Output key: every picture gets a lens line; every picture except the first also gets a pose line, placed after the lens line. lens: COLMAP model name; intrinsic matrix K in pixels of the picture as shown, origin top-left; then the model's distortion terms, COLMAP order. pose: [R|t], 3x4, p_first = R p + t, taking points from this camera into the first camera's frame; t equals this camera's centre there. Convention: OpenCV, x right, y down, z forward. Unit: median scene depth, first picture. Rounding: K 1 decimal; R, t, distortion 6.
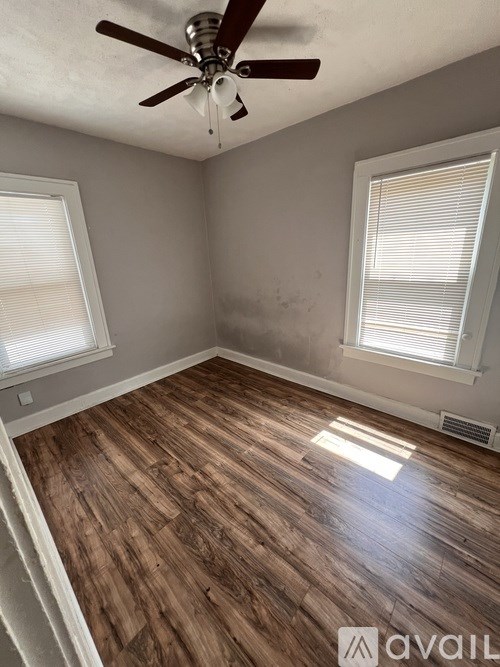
lens RADIAL K [[268.4, 0, 253.0], [0, 268.4, 331.5], [0, 0, 1]] dist [0.003358, 0.000427]
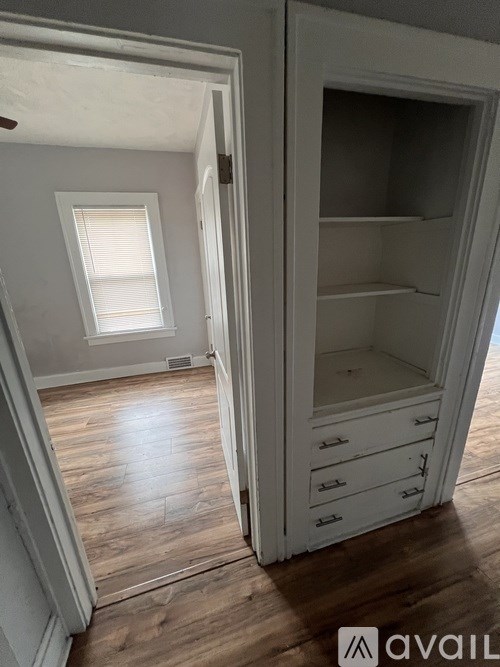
lens RADIAL K [[268.4, 0, 253.8], [0, 268.4, 333.1], [0, 0, 1]] dist [0.003358, 0.000427]
pose [[0.537240, -0.226402, 0.812475, -0.325901], [0.260615, 0.960719, 0.095383, 0.154683], [-0.802155, 0.160499, 0.575141, -0.417861]]
